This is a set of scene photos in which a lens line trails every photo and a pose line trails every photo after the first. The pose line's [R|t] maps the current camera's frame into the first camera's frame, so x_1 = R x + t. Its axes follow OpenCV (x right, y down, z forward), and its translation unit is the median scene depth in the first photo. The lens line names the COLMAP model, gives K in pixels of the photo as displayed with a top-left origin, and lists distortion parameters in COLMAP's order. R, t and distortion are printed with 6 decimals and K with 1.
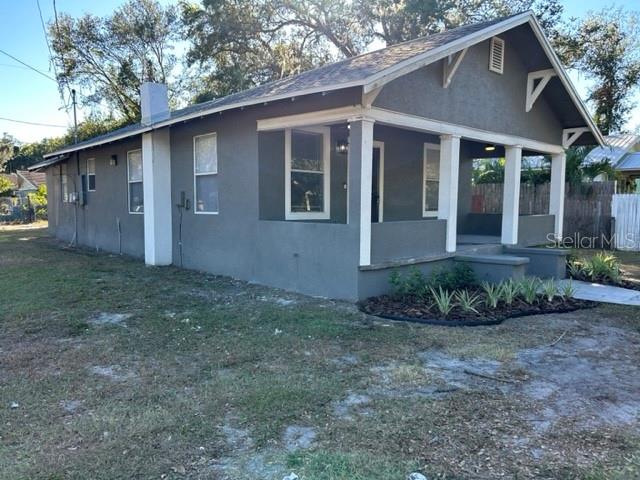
lens RADIAL K [[476.9, 0, 320.0], [0, 476.9, 240.0], [0, 0, 1]] dist [0.006418, 0.003008]
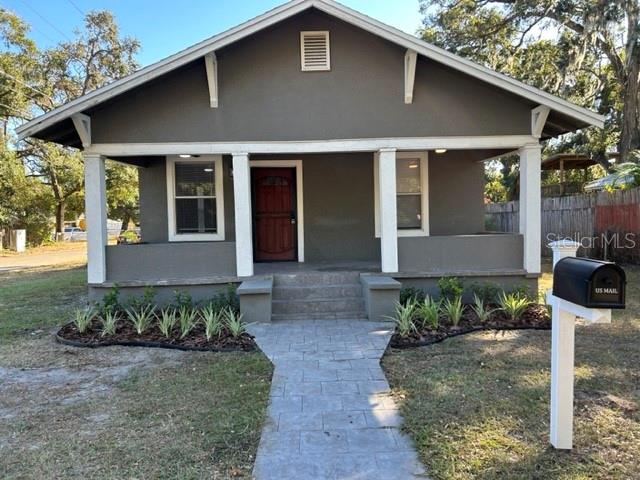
lens RADIAL K [[476.9, 0, 320.0], [0, 476.9, 240.0], [0, 0, 1]] dist [0.006418, 0.003008]
pose [[0.746150, 0.008365, -0.665726, 0.907980], [-0.026805, 0.999488, -0.017483, -0.031741], [0.665238, 0.030890, 0.745992, 0.353915]]
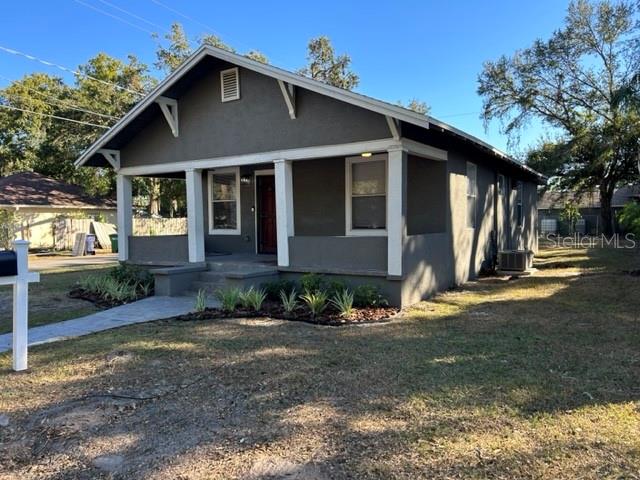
lens RADIAL K [[476.9, 0, 320.0], [0, 476.9, 240.0], [0, 0, 1]] dist [0.006418, 0.003008]
pose [[0.279952, 0.032236, -0.959473, 1.400387], [-0.059051, 0.998122, 0.016304, -0.066815], [0.958196, 0.052094, 0.281330, 0.865516]]
